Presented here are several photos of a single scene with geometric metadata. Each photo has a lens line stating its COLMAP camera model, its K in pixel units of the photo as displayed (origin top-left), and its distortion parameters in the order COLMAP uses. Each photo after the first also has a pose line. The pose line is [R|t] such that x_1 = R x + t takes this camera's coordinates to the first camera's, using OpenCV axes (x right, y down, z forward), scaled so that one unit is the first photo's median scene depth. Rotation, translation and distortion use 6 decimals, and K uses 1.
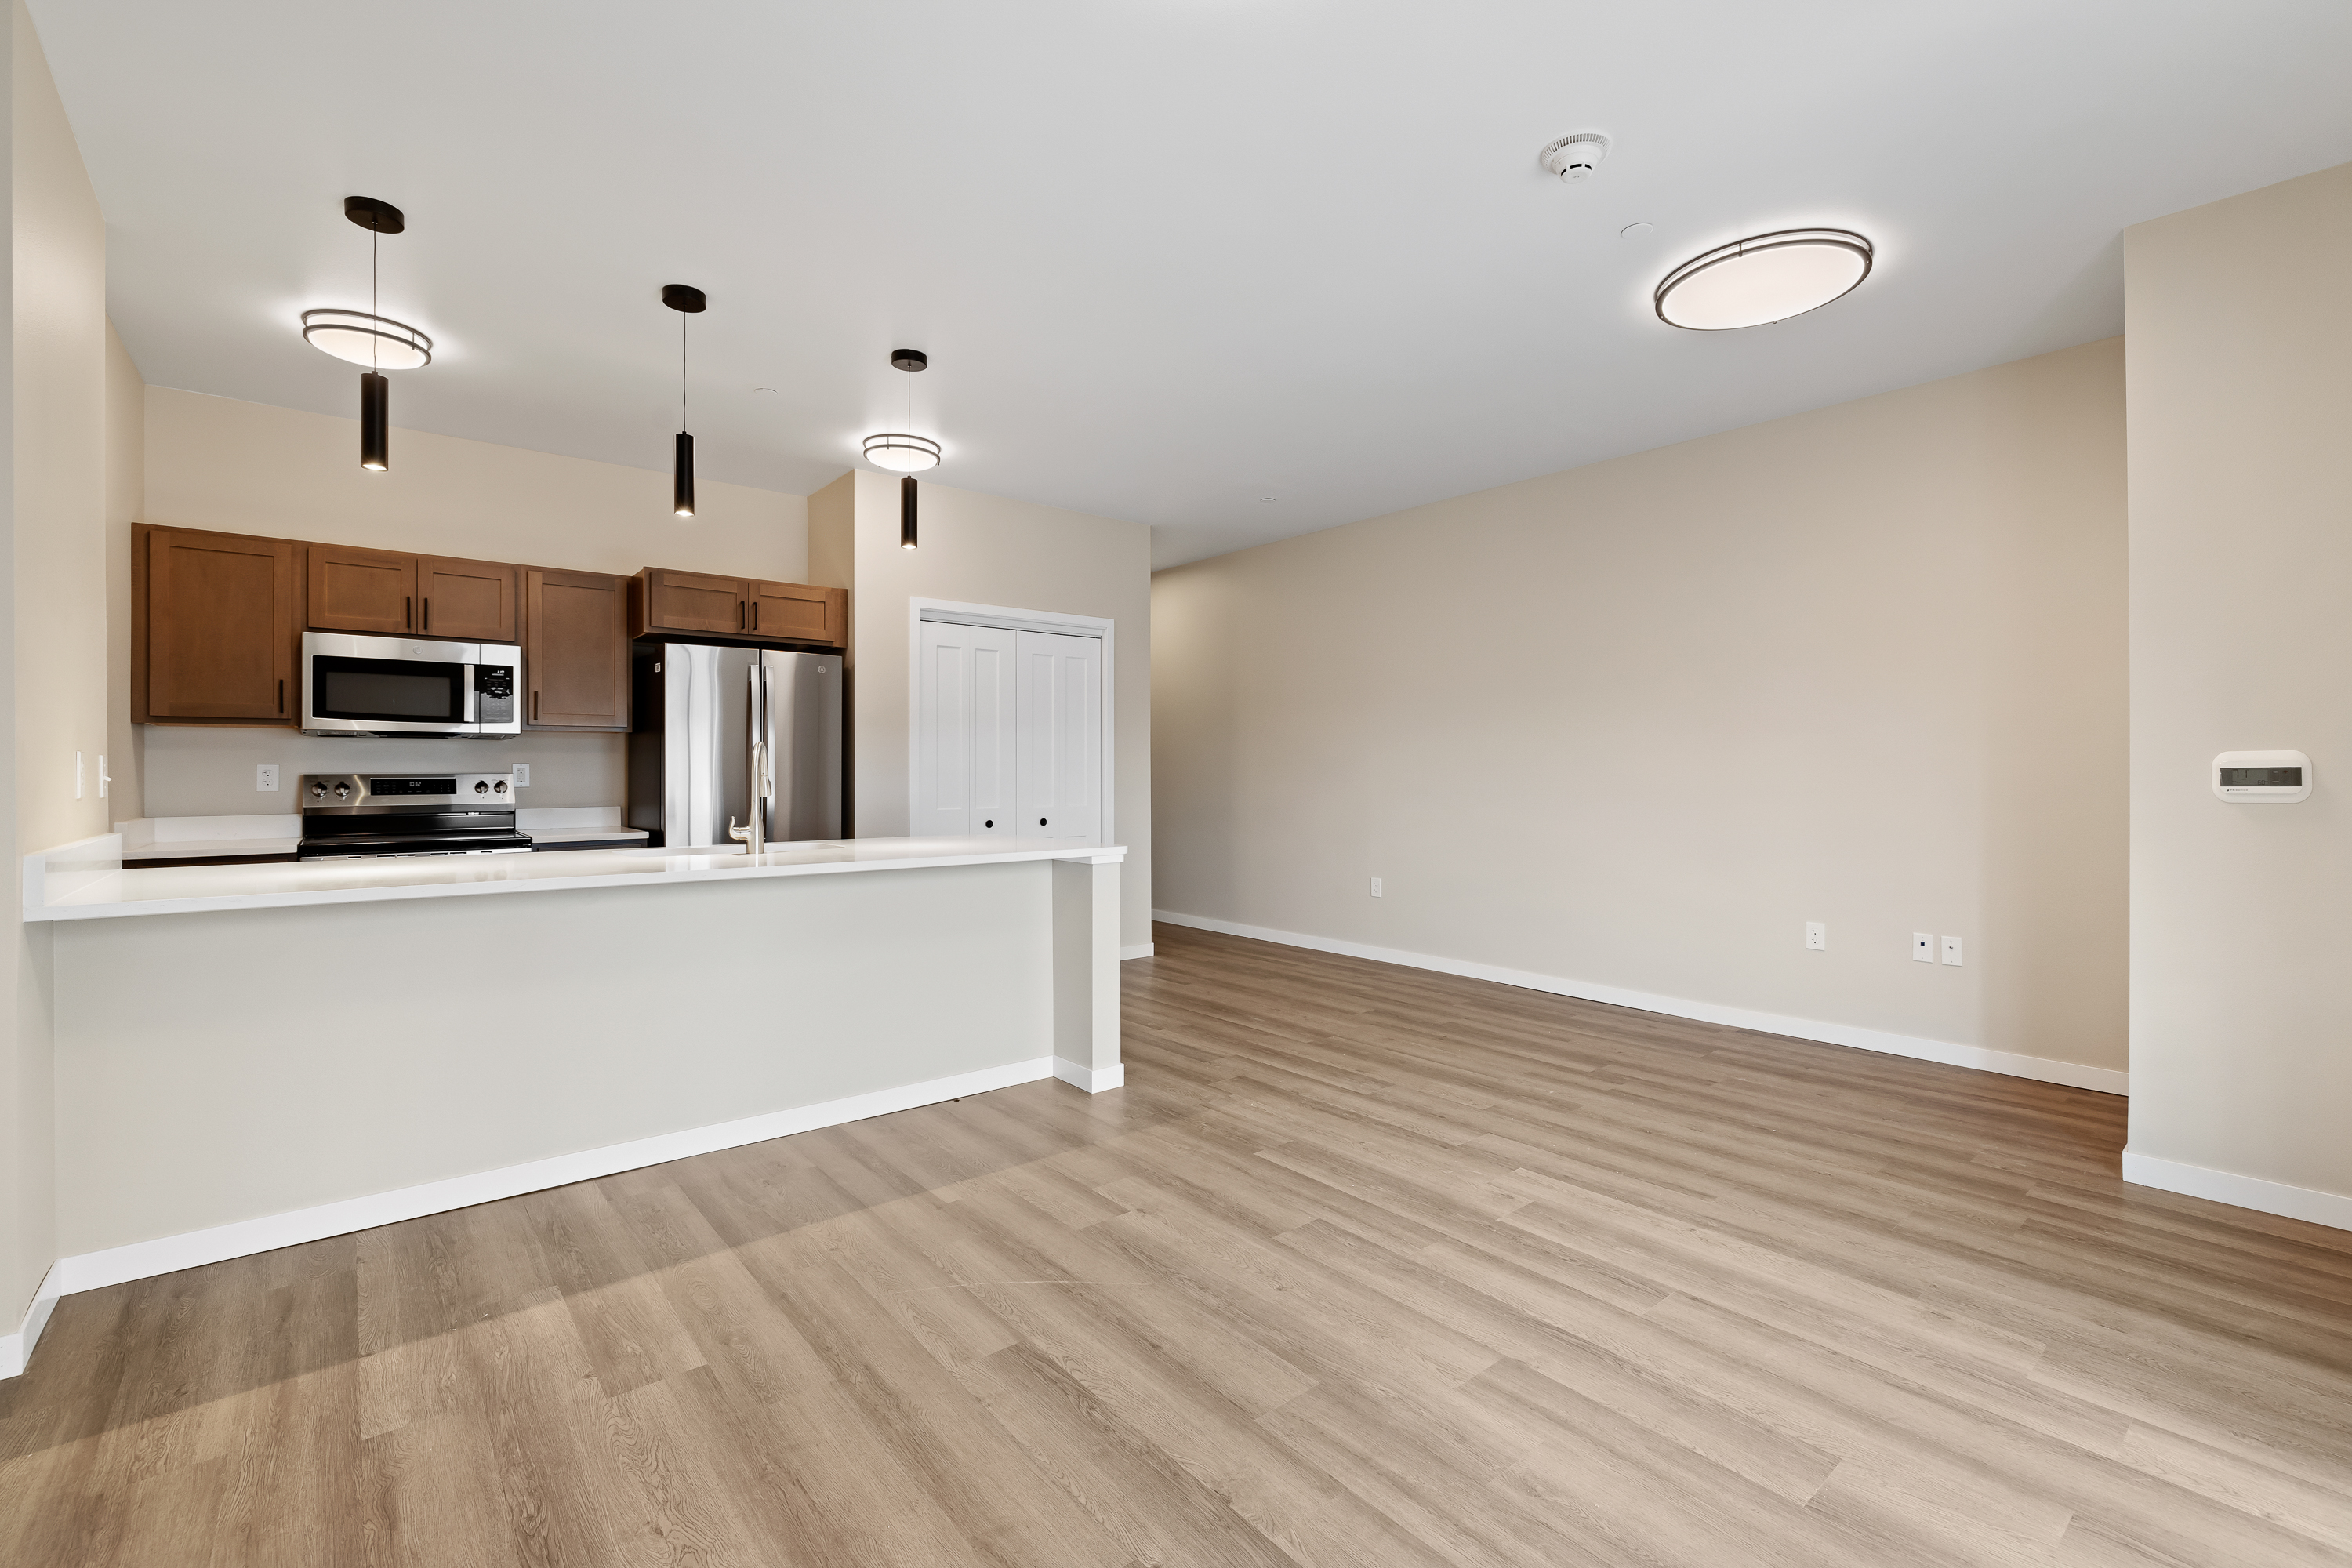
lens RADIAL K [[1017.6, 0, 1165.0], [0, 1017.6, 781.8], [0, 0, 1]] dist [0.004333, -0.002530]
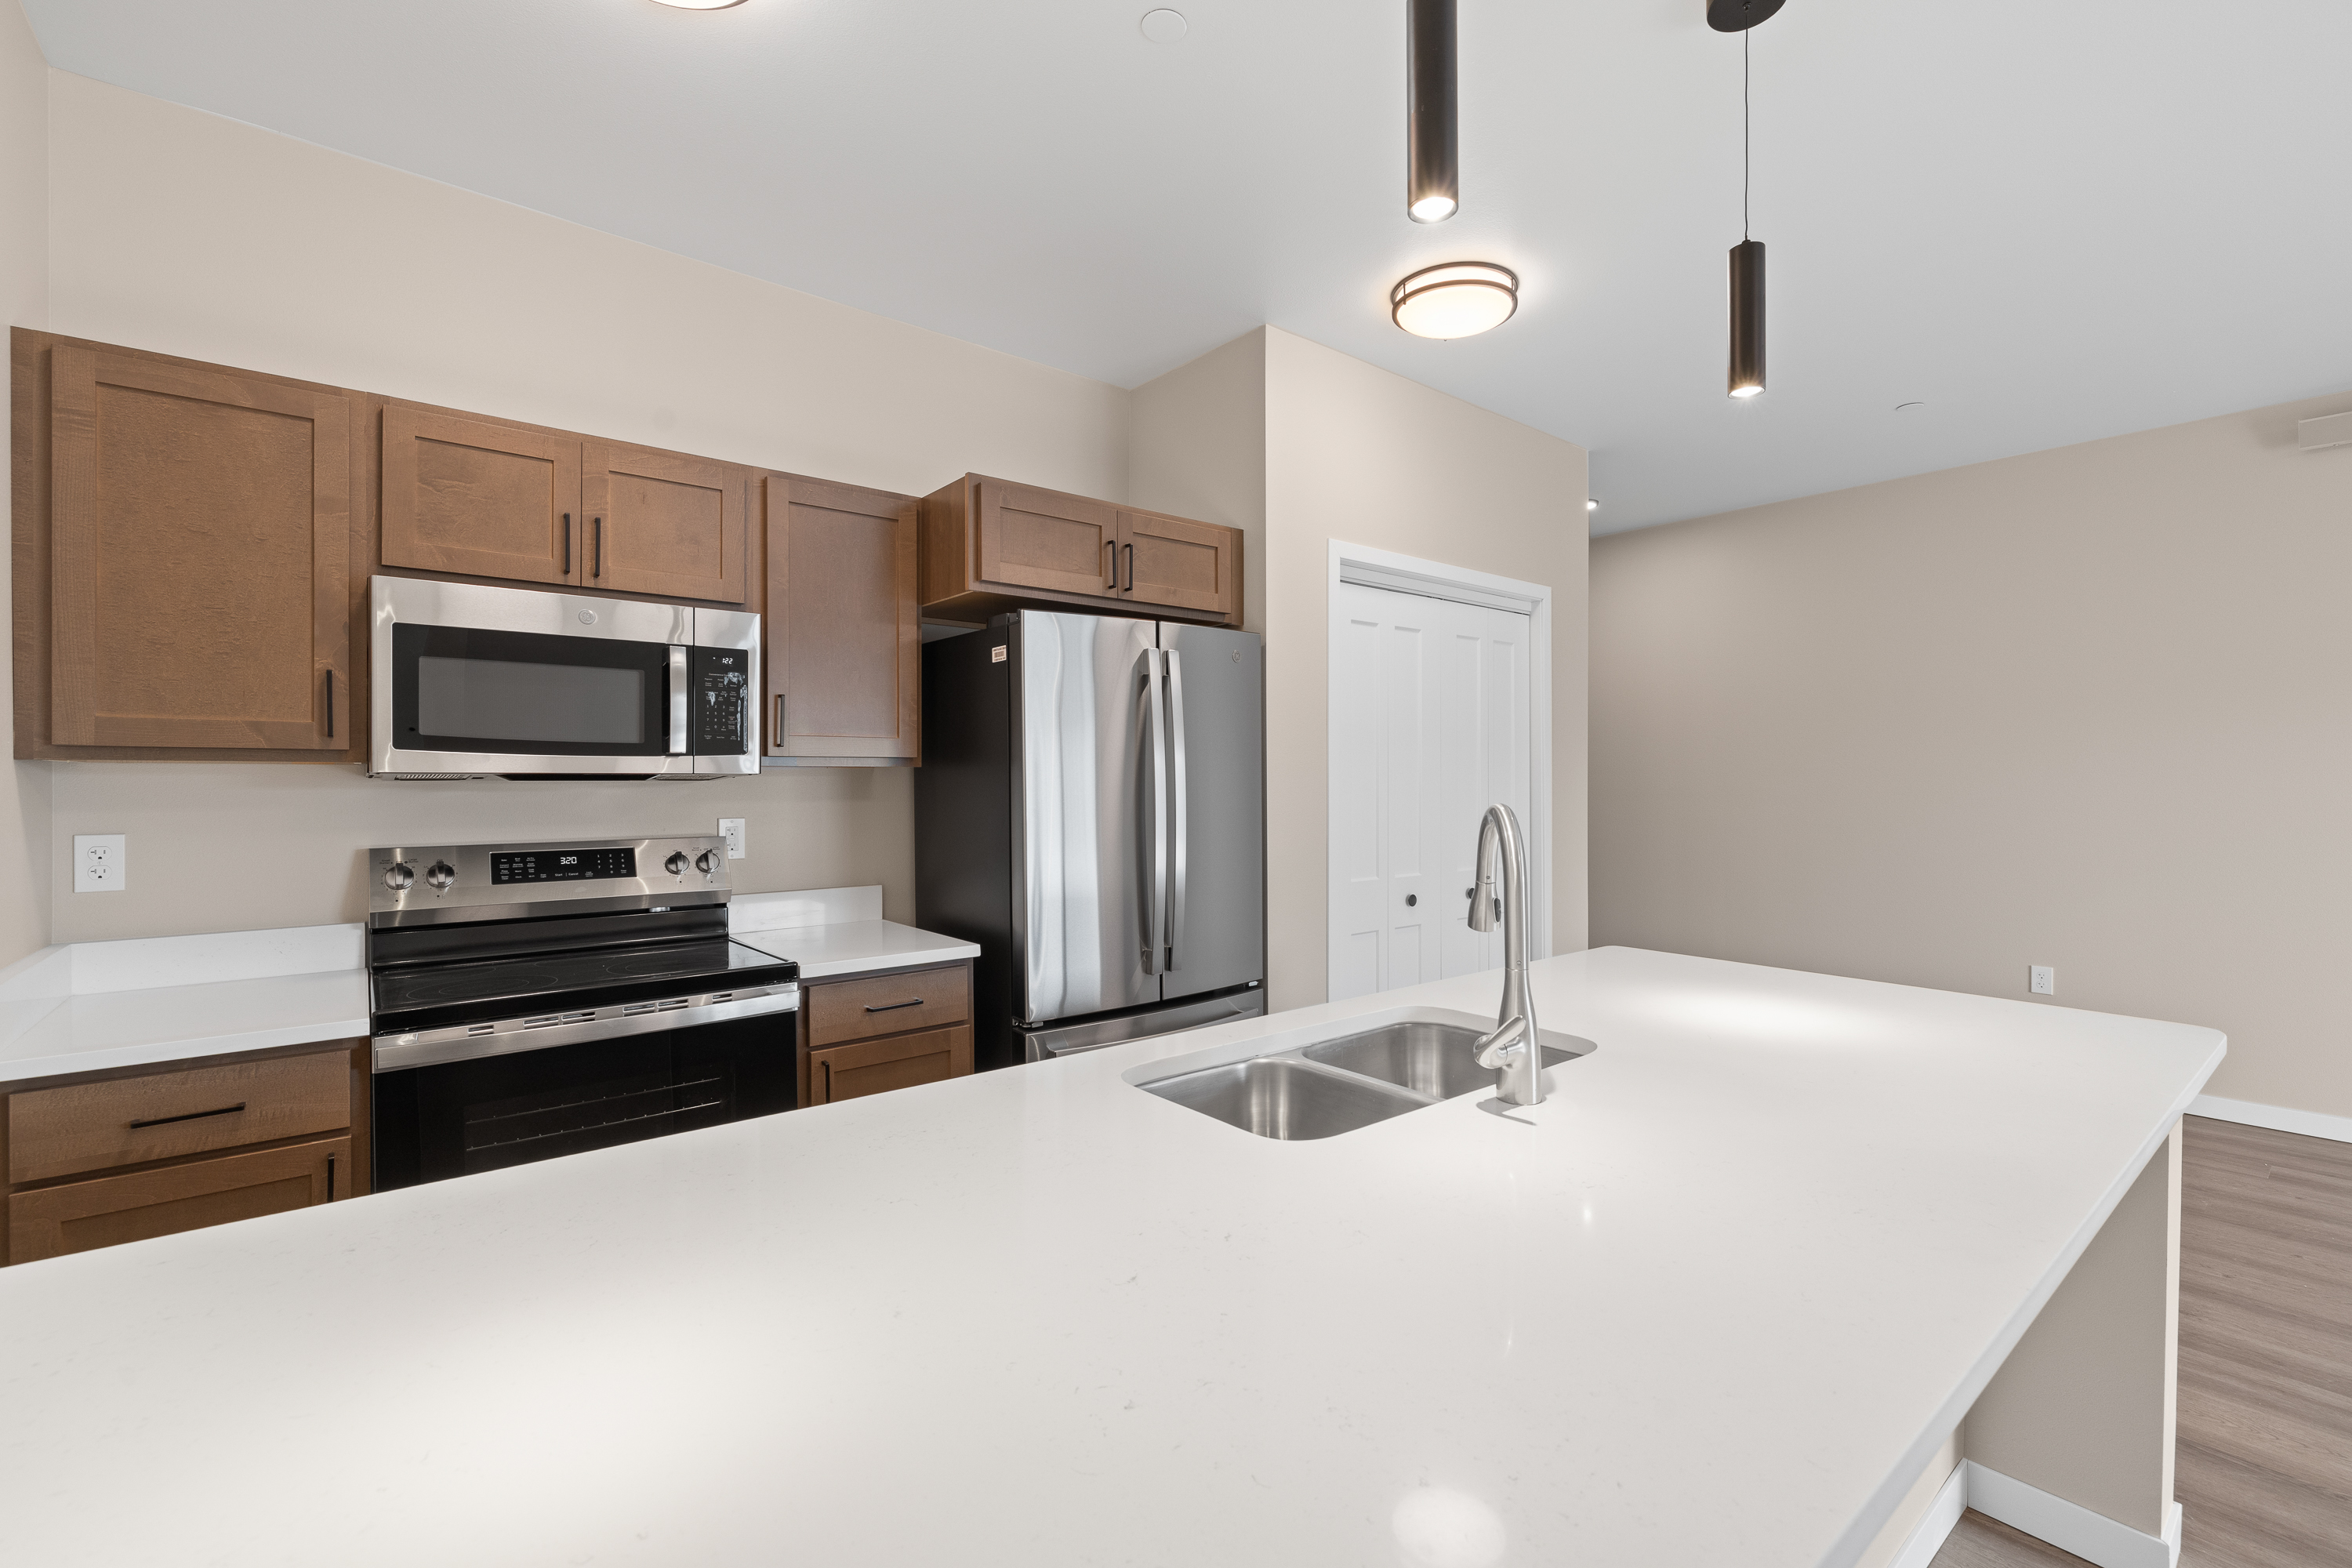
lens RADIAL K [[1017.6, 0, 1186.3], [0, 1017.6, 778.8], [0, 0, 1]] dist [0.004333, -0.002530]
pose [[0.999914, 0.012575, 0.003744, -0.410797], [-0.012626, 0.999822, 0.014023, -0.054966], [-0.003567, -0.014069, 0.999895, 0.456528]]
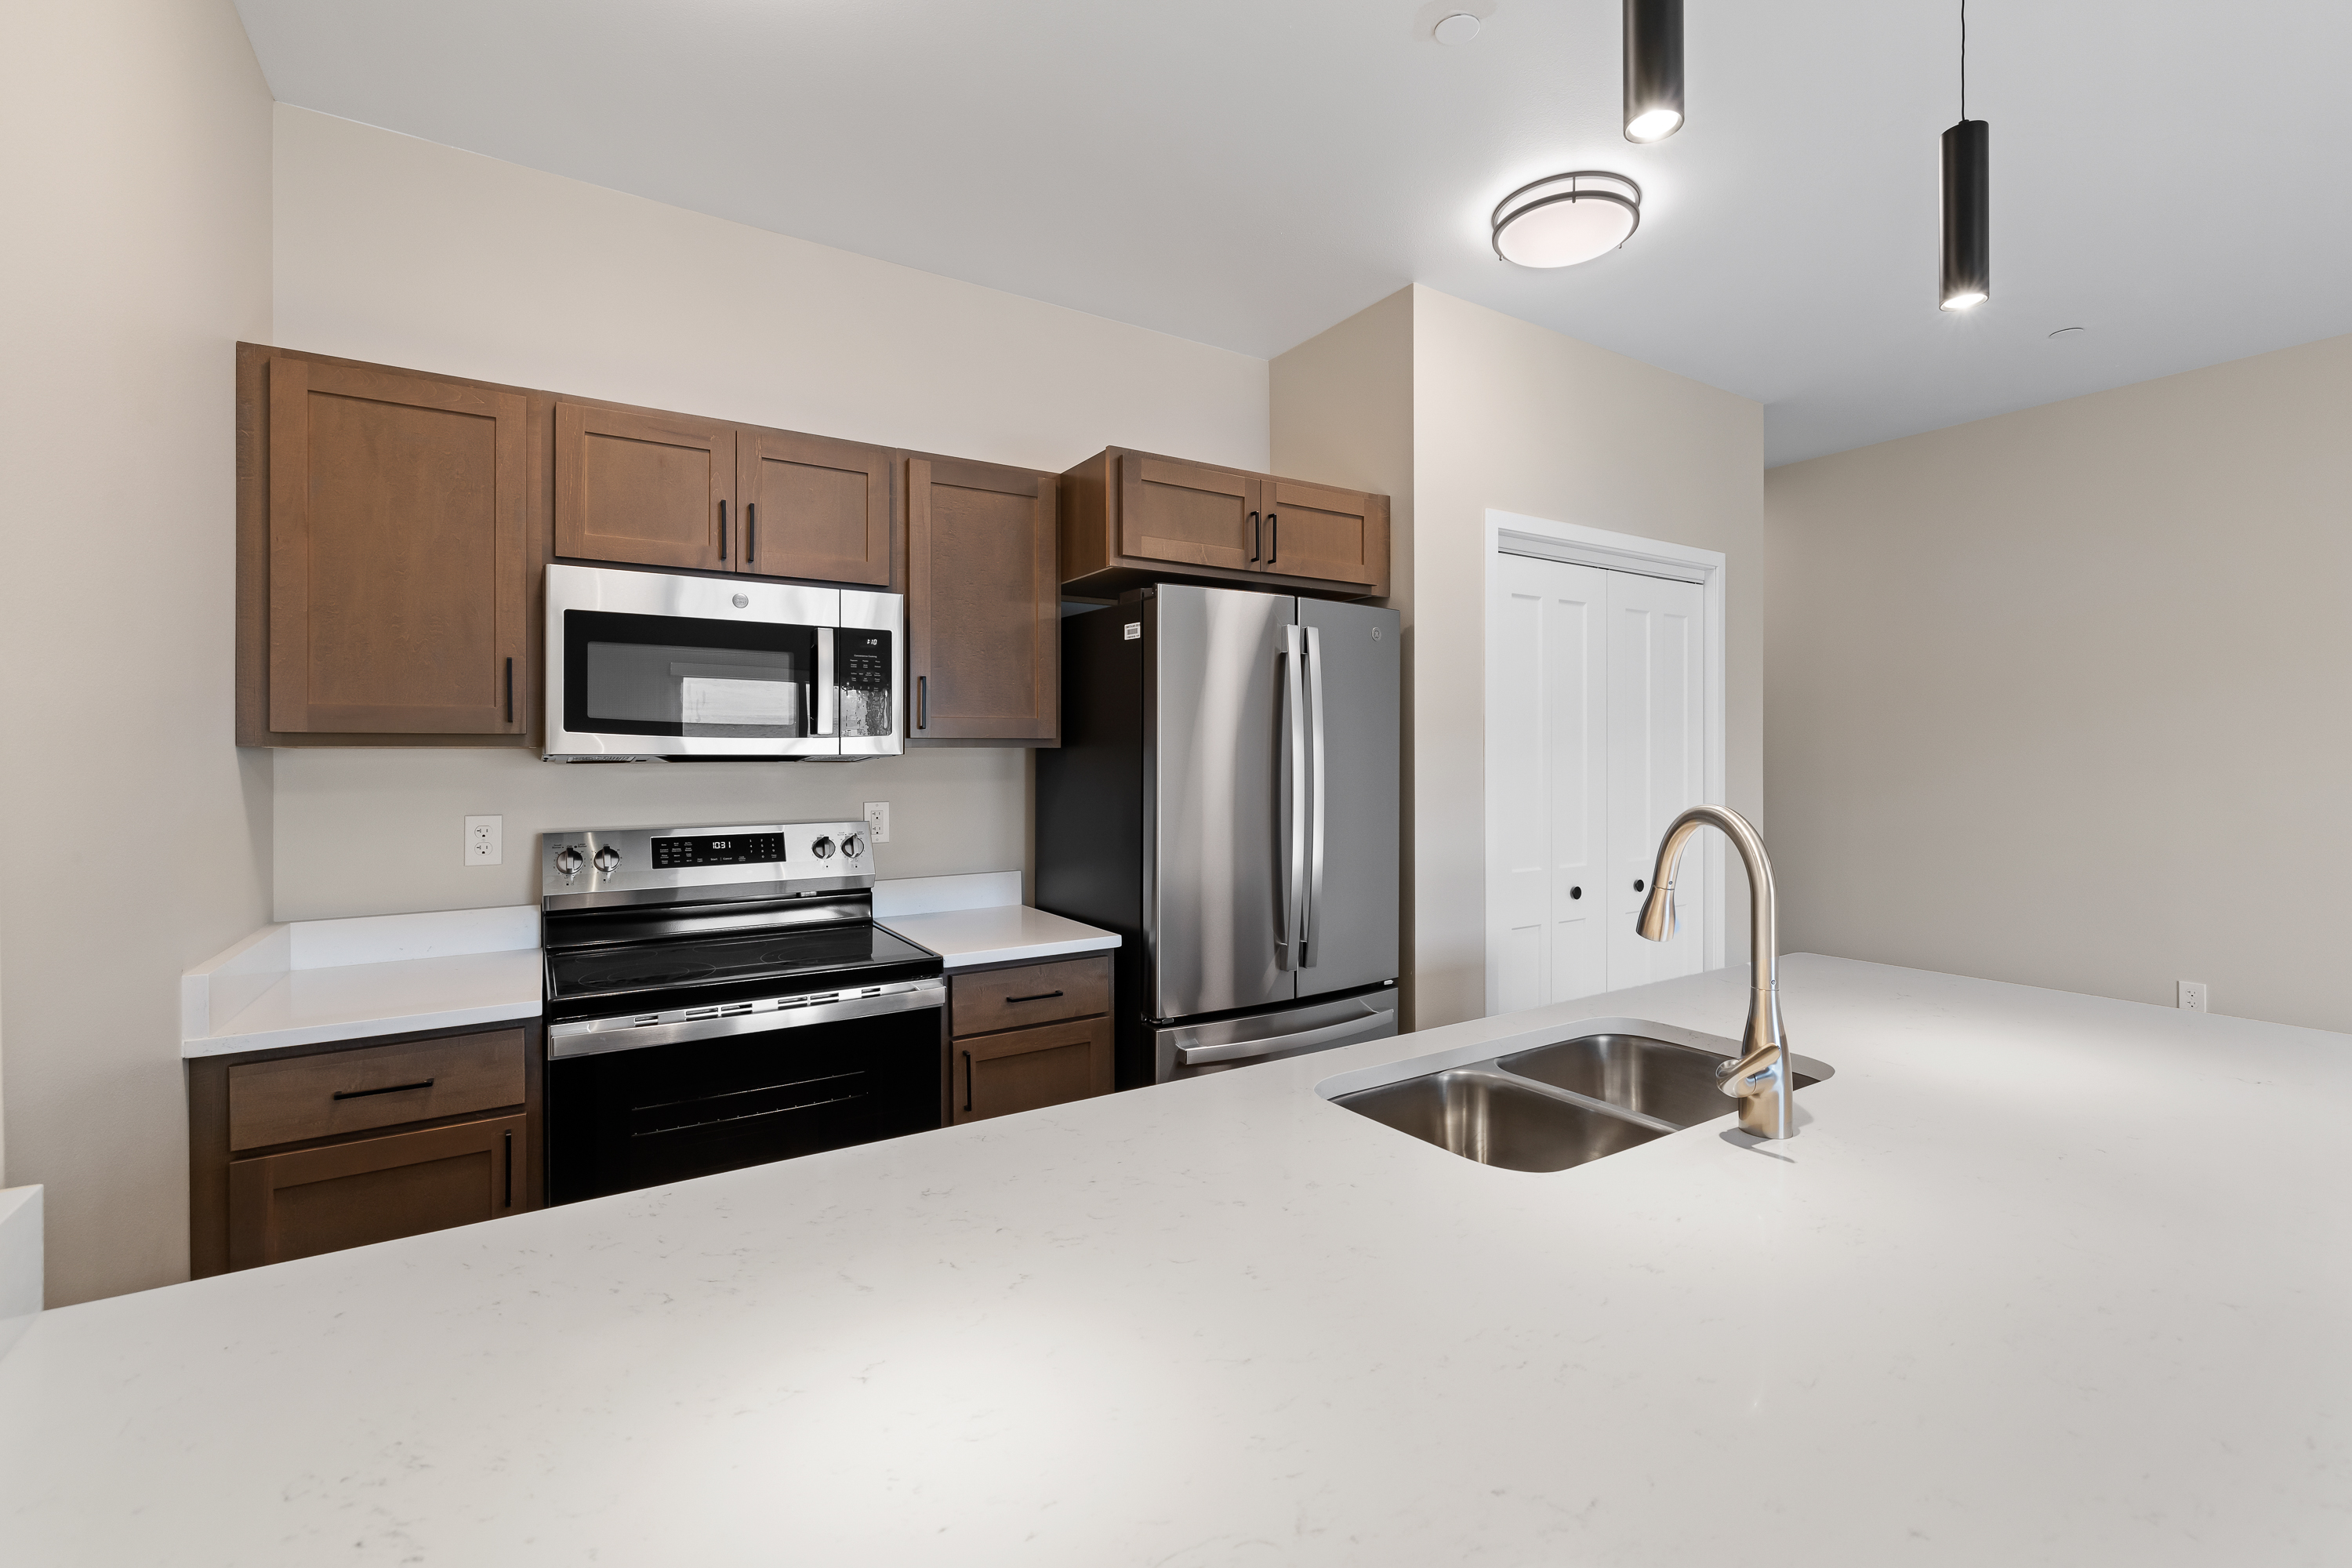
lens RADIAL K [[1017.6, 0, 1148.6], [0, 1017.6, 764.4], [0, 0, 1]] dist [0.004333, -0.002530]
pose [[0.991839, 0.007301, -0.127287, -0.442254], [-0.006420, 0.999953, 0.007330, -0.048271], [0.127334, -0.006454, 0.991839, 0.488194]]
